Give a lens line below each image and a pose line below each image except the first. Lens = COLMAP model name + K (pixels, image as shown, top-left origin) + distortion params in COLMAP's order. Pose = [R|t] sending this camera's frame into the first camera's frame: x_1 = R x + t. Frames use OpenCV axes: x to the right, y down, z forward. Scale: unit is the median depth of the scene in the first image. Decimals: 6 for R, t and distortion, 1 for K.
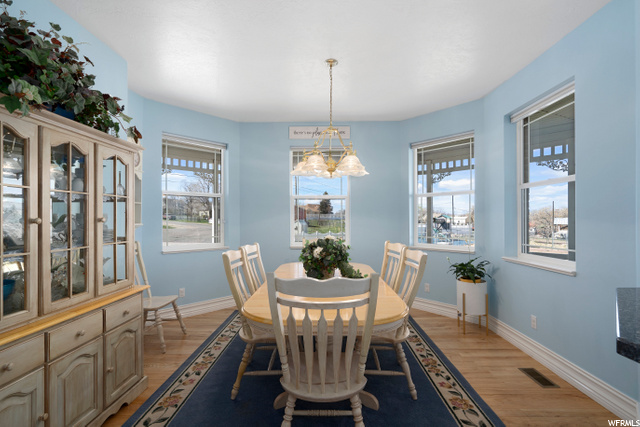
lens RADIAL K [[295.1, 0, 320.0], [0, 295.1, 213.5], [0, 0, 1]] dist [0.000796, 0.000074]
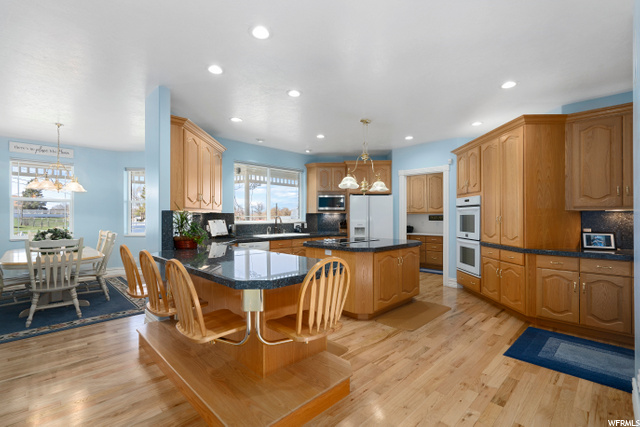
lens RADIAL K [[295.1, 0, 320.0], [0, 295.1, 213.5], [0, 0, 1]] dist [0.000796, 0.000074]
pose [[0.700822, 0.010446, 0.713259, -0.081877], [-0.016906, 0.999855, 0.001969, -0.022789], [-0.713135, -0.013438, 0.700897, -0.883952]]
